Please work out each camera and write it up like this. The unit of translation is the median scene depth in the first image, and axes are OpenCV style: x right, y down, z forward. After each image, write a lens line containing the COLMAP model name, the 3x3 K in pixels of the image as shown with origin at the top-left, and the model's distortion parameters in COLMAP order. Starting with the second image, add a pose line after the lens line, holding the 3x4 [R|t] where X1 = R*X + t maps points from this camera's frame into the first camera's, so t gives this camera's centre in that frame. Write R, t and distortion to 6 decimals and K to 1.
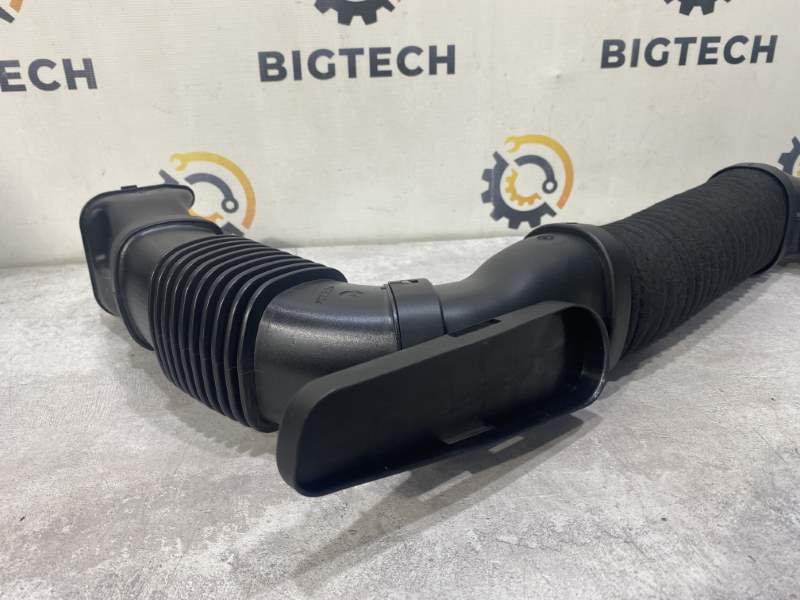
lens RADIAL K [[609.6, 0, 393.8], [0, 609.6, 309.3], [0, 0, 1]] dist [0.000409, -0.004413]
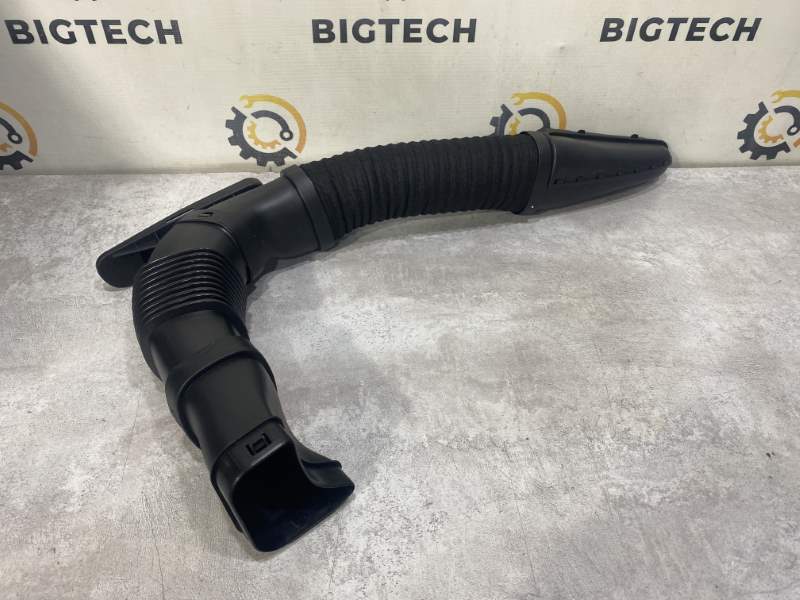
lens RADIAL K [[606.2, 0, 402.0], [0, 606.2, 296.8], [0, 0, 1]] dist [0.011471, -0.013039]
pose [[0.996307, 0.082448, -0.023993, 0.028830], [-0.069902, 0.941034, 0.331011, -0.304196], [0.049869, -0.328111, 0.943322, -0.298321]]
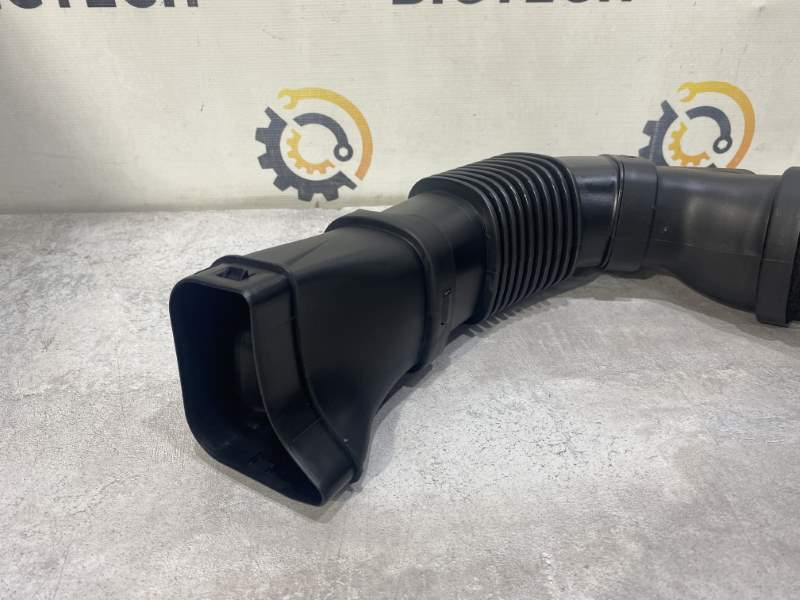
lens RADIAL K [[605.6, 0, 401.4], [0, 605.6, 305.8], [0, 0, 1]] dist [0.030014, -0.053786]
pose [[0.996257, 0.065292, -0.056656, -0.131475], [-0.055805, 0.986284, 0.155335, -0.099493], [0.066021, -0.151592, 0.986236, 0.135084]]
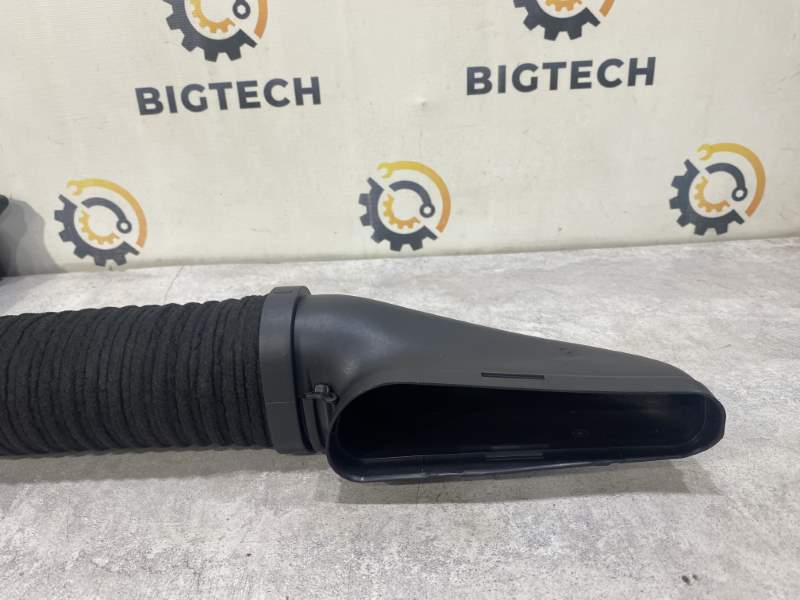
lens RADIAL K [[606.6, 0, 396.2], [0, 606.6, 303.4], [0, 0, 1]] dist [0.069430, -0.147018]
pose [[0.991085, 0.026914, -0.130481, 0.377858], [-0.027211, 0.999630, -0.000496, -0.048587], [0.130419, 0.004042, 0.991451, -0.018668]]
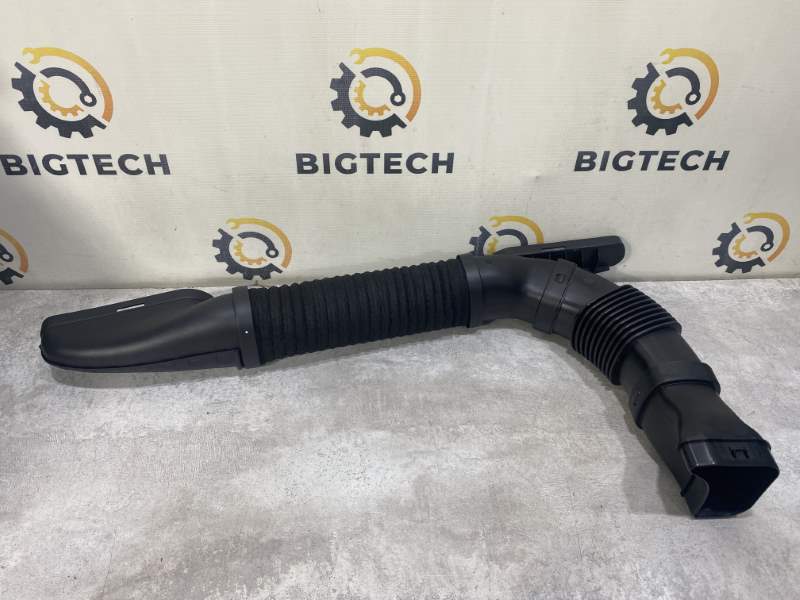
lens RADIAL K [[600.0, 0, 401.0], [0, 600.0, 295.5], [0, 0, 1]] dist [0.062501, -0.105150]
pose [[0.995921, 0.085058, -0.030104, 0.054489], [-0.073596, 0.958813, 0.274339, -0.481037], [0.052198, -0.271005, 0.961162, -0.257559]]
